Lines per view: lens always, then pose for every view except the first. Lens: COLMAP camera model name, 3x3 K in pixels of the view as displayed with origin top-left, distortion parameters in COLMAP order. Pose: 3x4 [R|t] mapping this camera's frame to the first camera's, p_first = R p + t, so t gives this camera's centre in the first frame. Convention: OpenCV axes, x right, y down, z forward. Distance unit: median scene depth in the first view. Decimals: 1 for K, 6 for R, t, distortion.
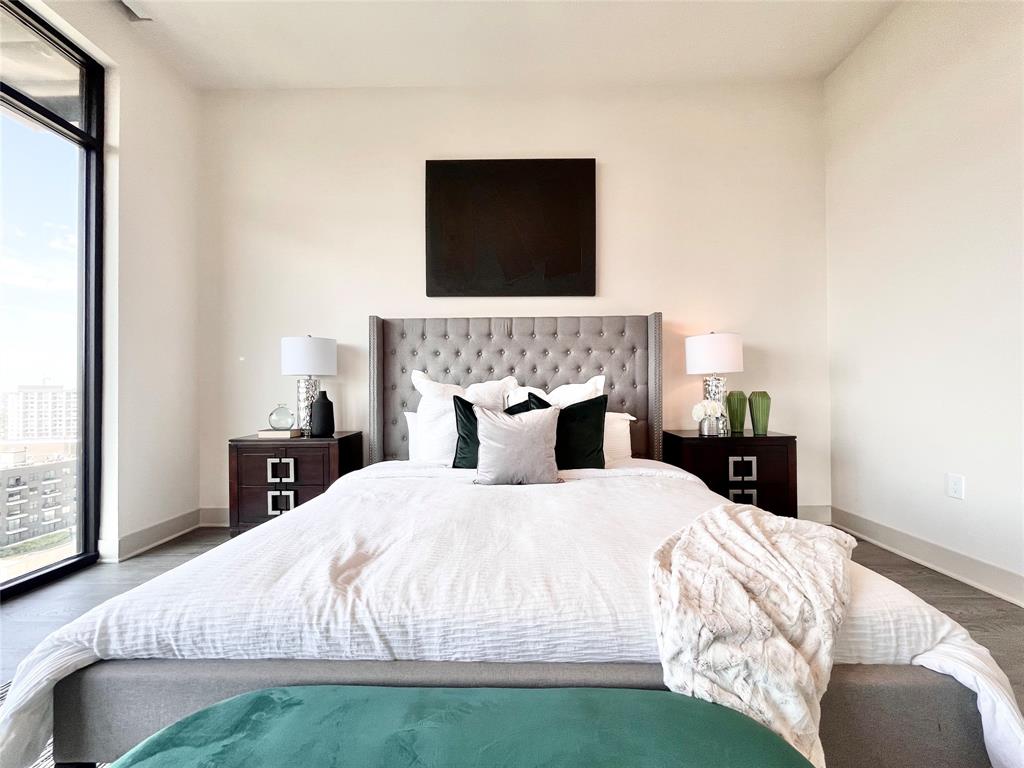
lens RADIAL K [[414.2, 0, 511.7], [0, 414.2, 386.7], [0, 0, 1]] dist [-0.002215, -0.000043]
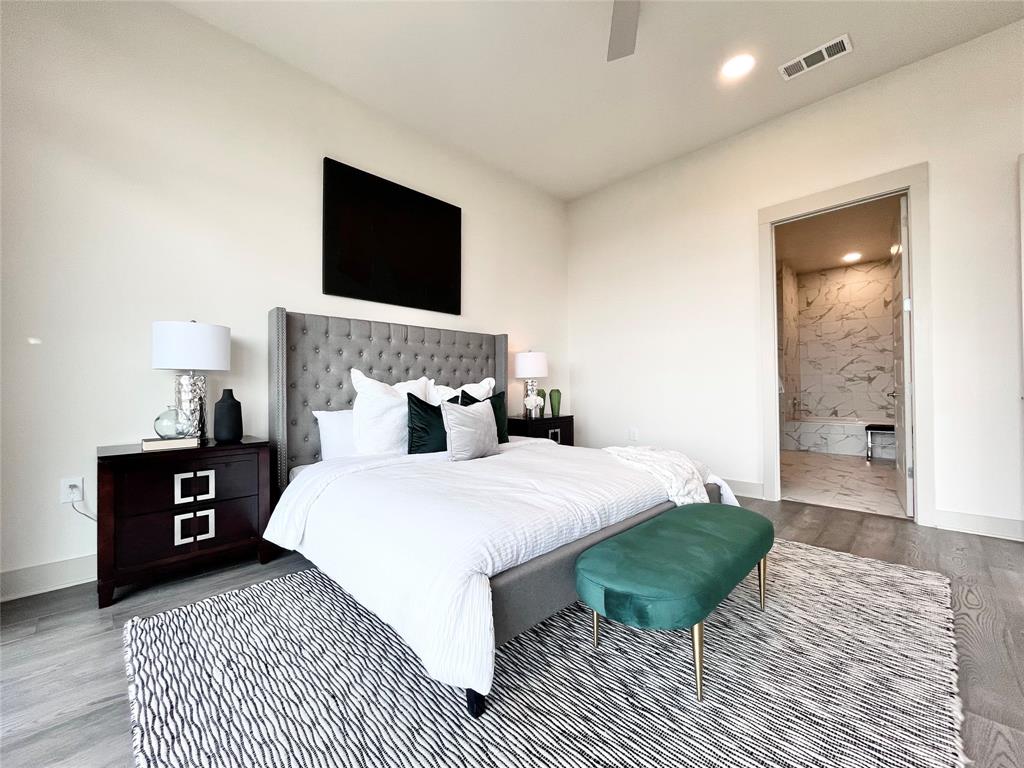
lens RADIAL K [[412.0, 0, 509.7], [0, 412.0, 386.8], [0, 0, 1]] dist [-0.002956, 0.000471]
pose [[0.705194, 0.003275, 0.709007, -0.645759], [-0.000151, 0.999990, -0.004469, 0.009521], [-0.709014, 0.003045, 0.705187, -0.006400]]
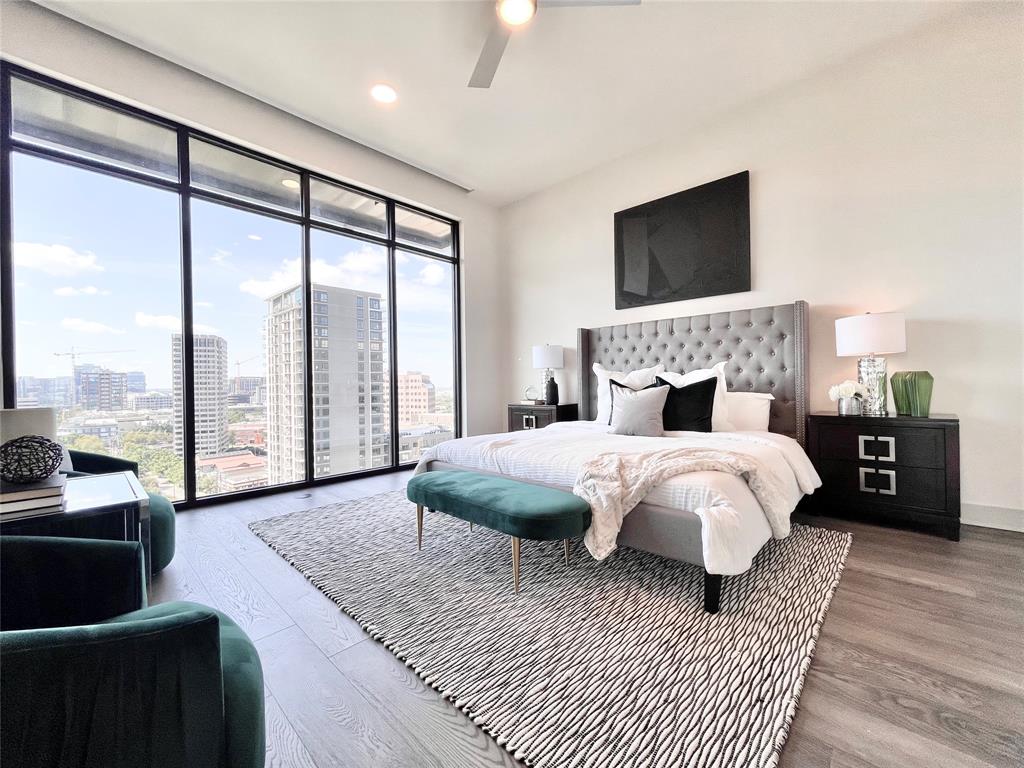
lens RADIAL K [[412.0, 0, 509.7], [0, 412.0, 386.8], [0, 0, 1]] dist [-0.002956, 0.000471]
pose [[0.731109, 0.002260, -0.682257, 0.536053], [0.015198, 0.999692, 0.019599, 0.013414], [0.682091, -0.024698, 0.730850, -0.311111]]
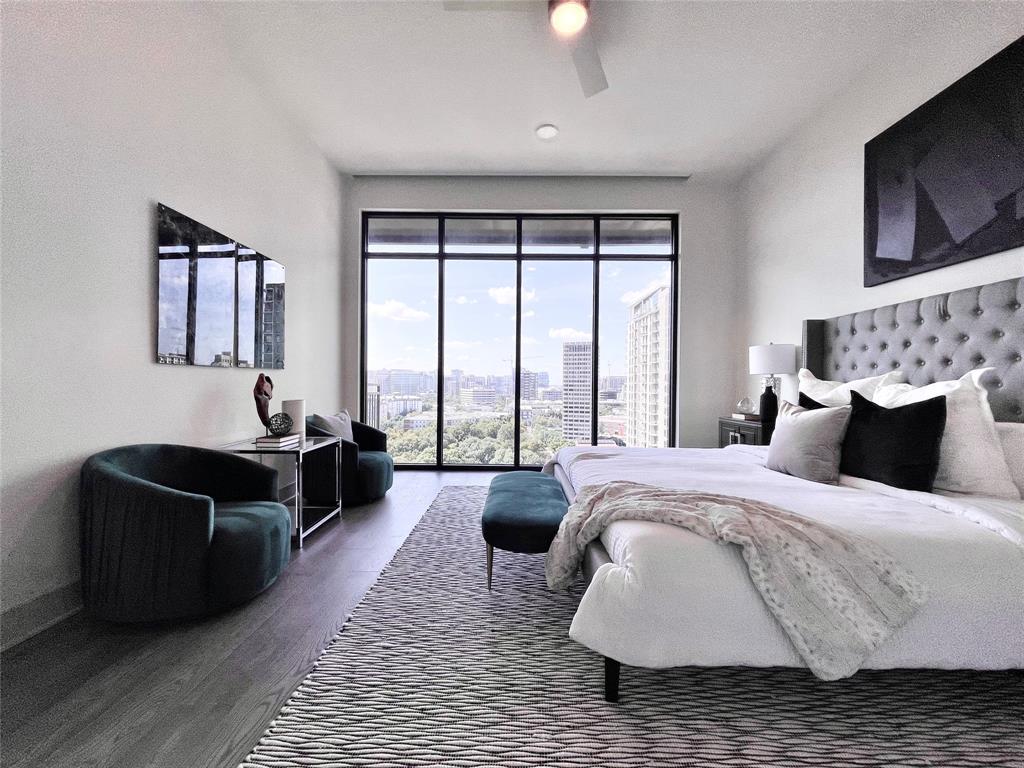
lens RADIAL K [[412.0, 0, 509.7], [0, 412.0, 386.8], [0, 0, 1]] dist [-0.002956, 0.000471]
pose [[0.000695, 0.013048, -0.999915, 0.807027], [0.001323, 0.999914, 0.013049, -0.005286], [0.999999, -0.001332, 0.000678, 0.200882]]
